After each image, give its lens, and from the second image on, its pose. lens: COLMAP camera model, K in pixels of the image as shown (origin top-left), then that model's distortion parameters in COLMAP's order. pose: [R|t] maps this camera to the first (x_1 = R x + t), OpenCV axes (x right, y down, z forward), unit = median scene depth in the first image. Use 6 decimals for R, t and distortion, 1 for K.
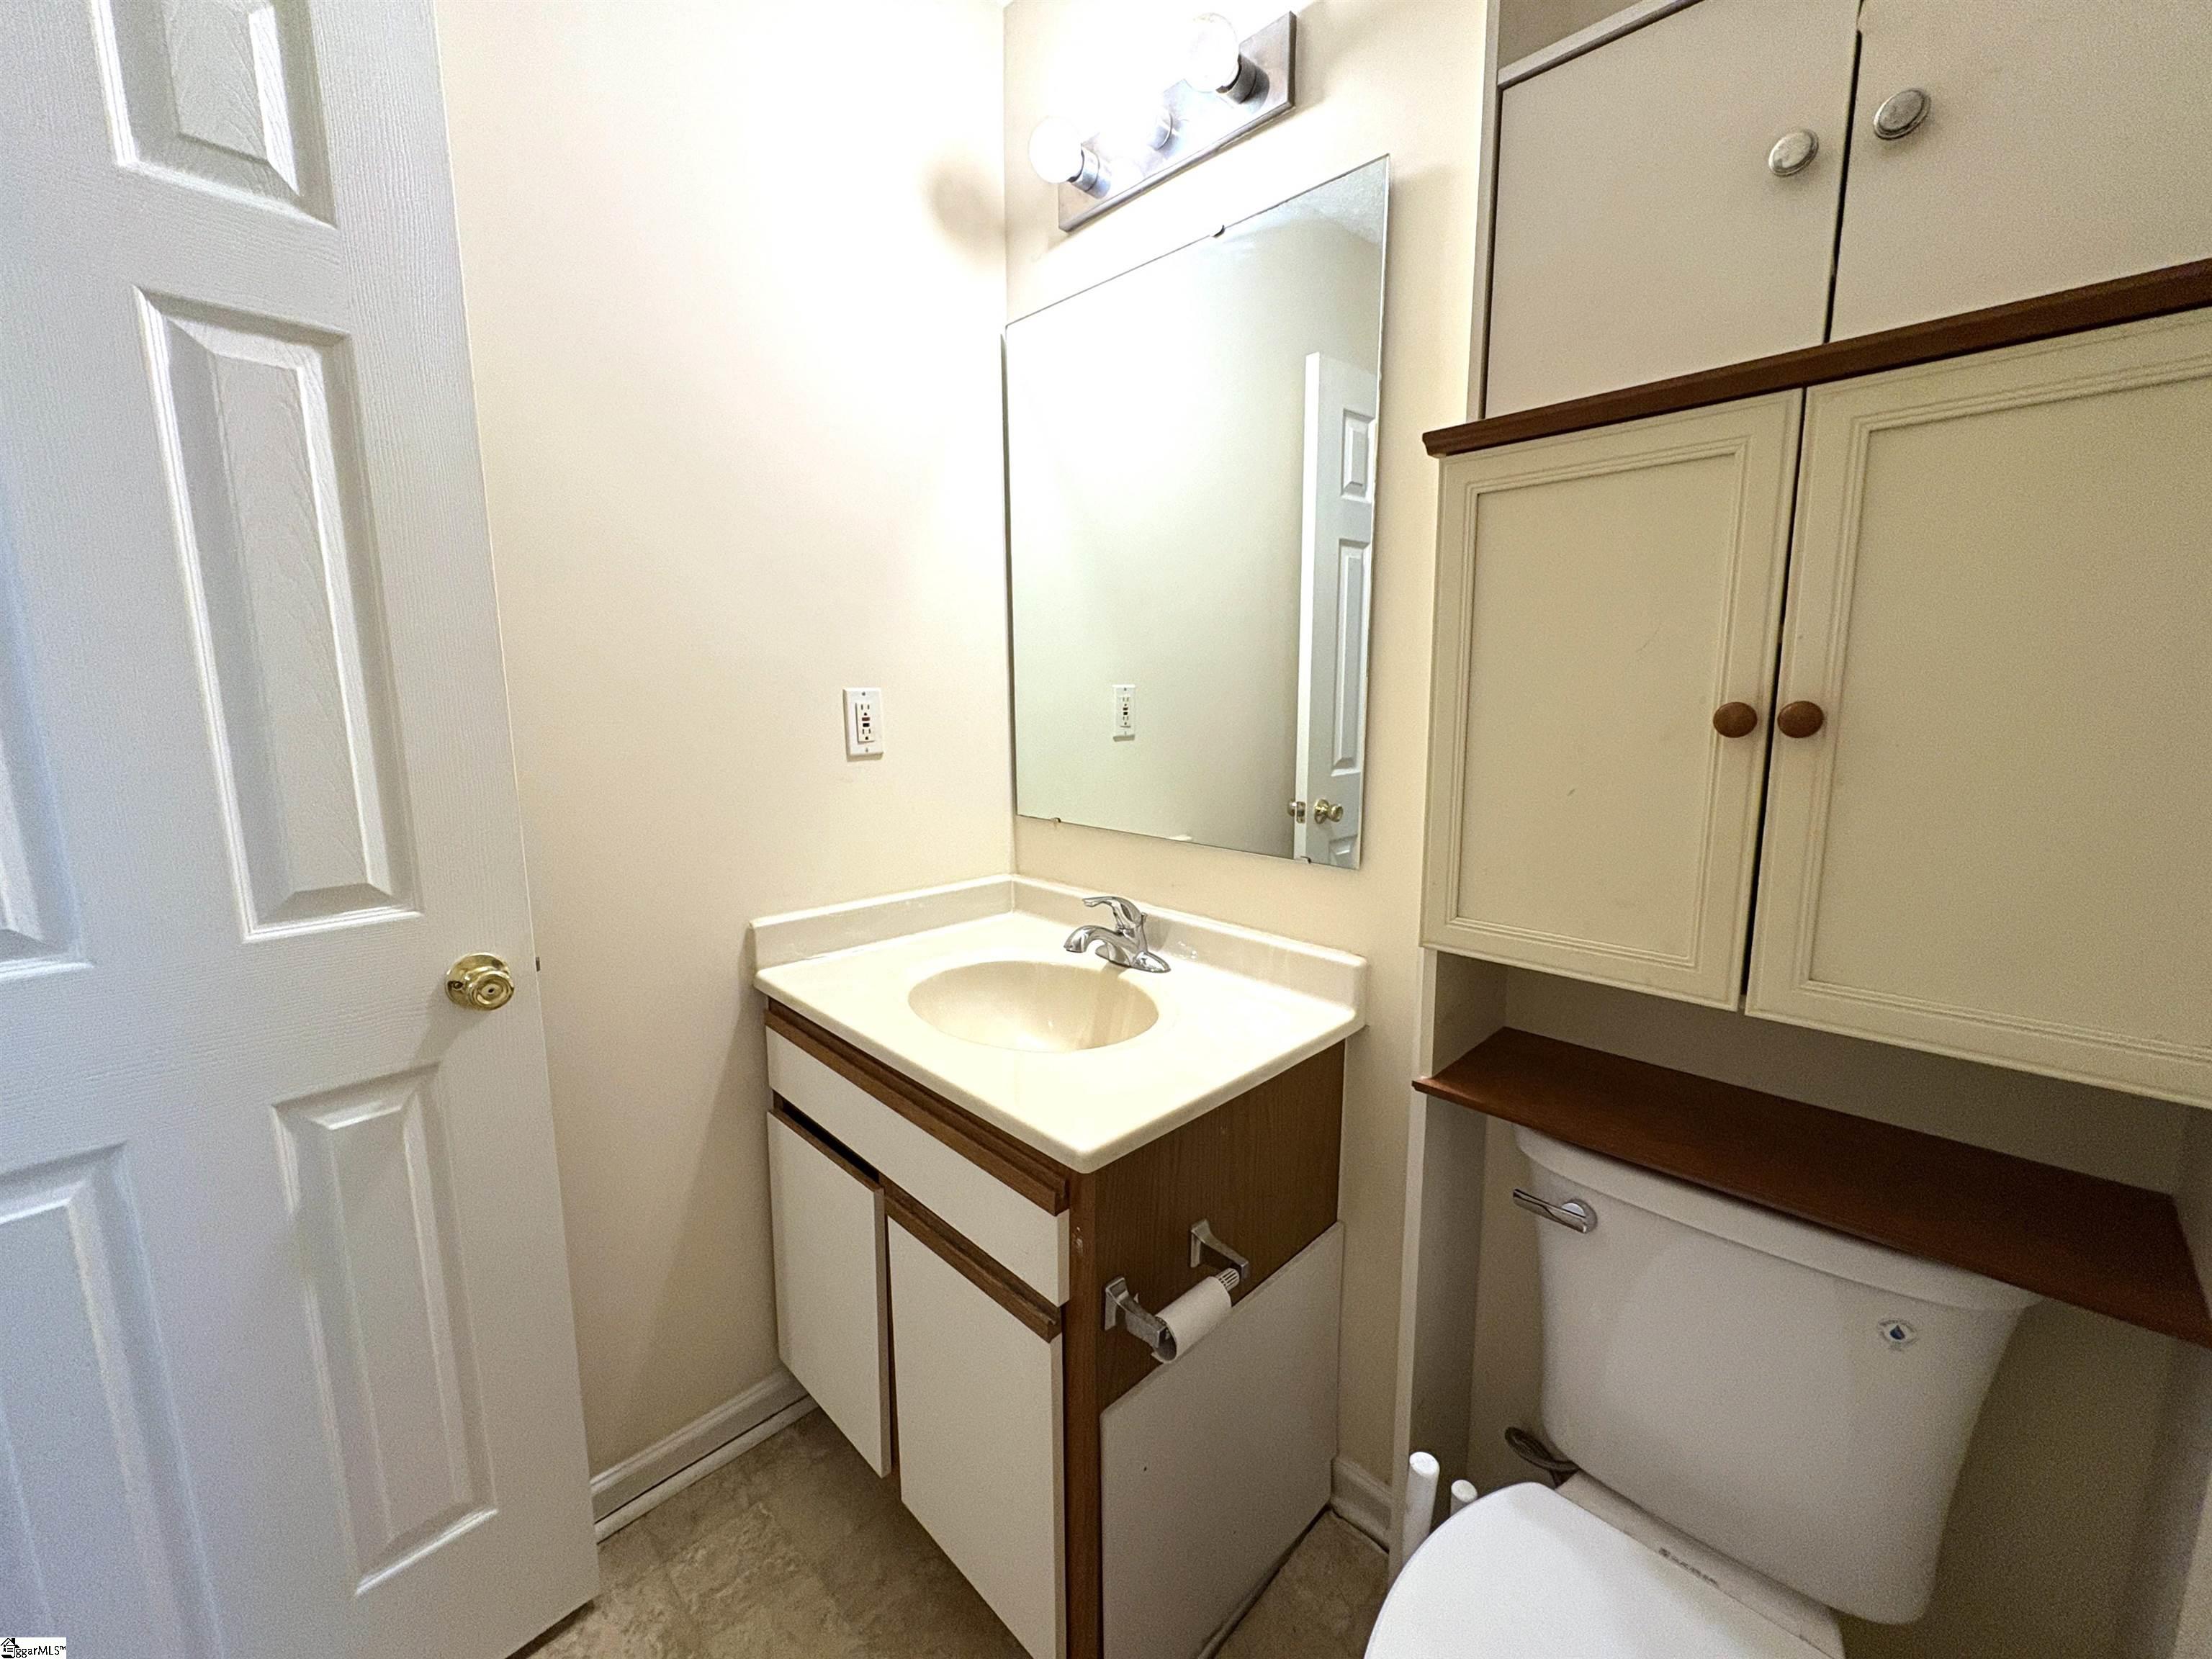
lens RADIAL K [[890.3, 0, 1106.0], [0, 890.3, 829.5], [0, 0, 1]] dist [0.000917, 0.000342]
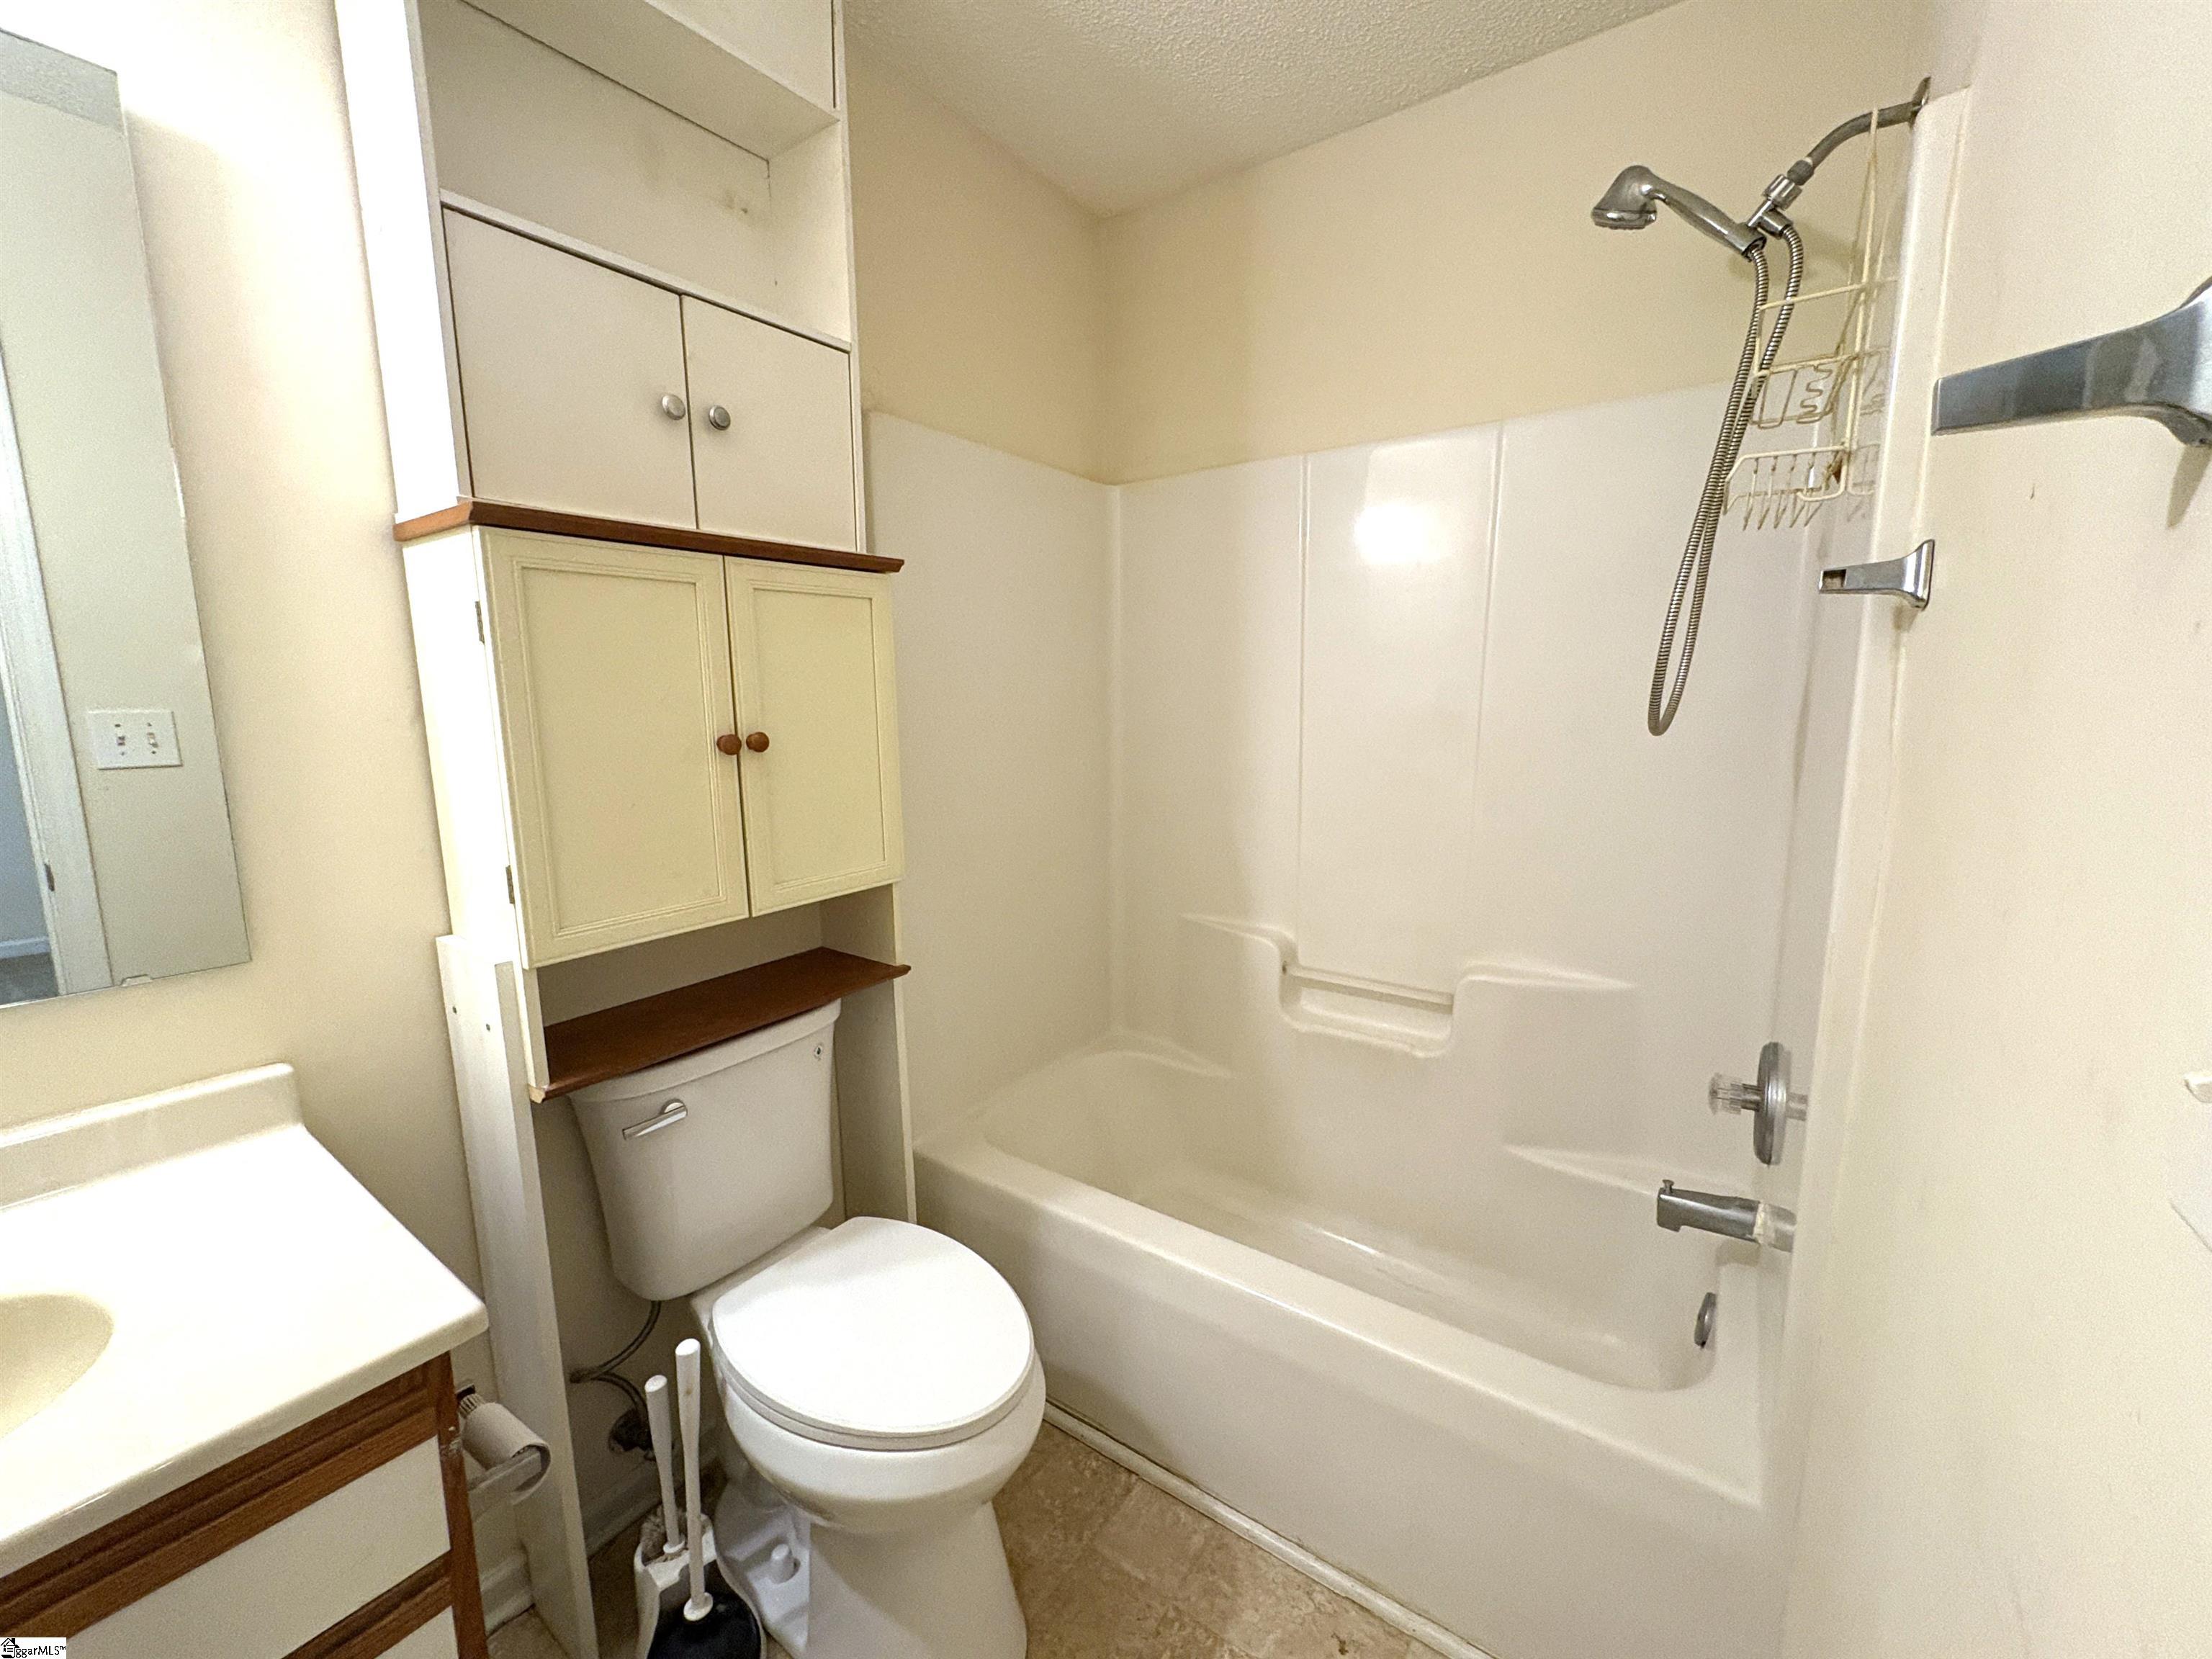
lens RADIAL K [[890.3, 0, 1106.0], [0, 890.3, 829.5], [0, 0, 1]] dist [0.000917, 0.000342]
pose [[-0.170142, -0.144966, 0.974698, -0.923874], [0.167830, 0.970406, 0.173624, -0.121481], [-0.971022, 0.193125, -0.140777, 0.503696]]
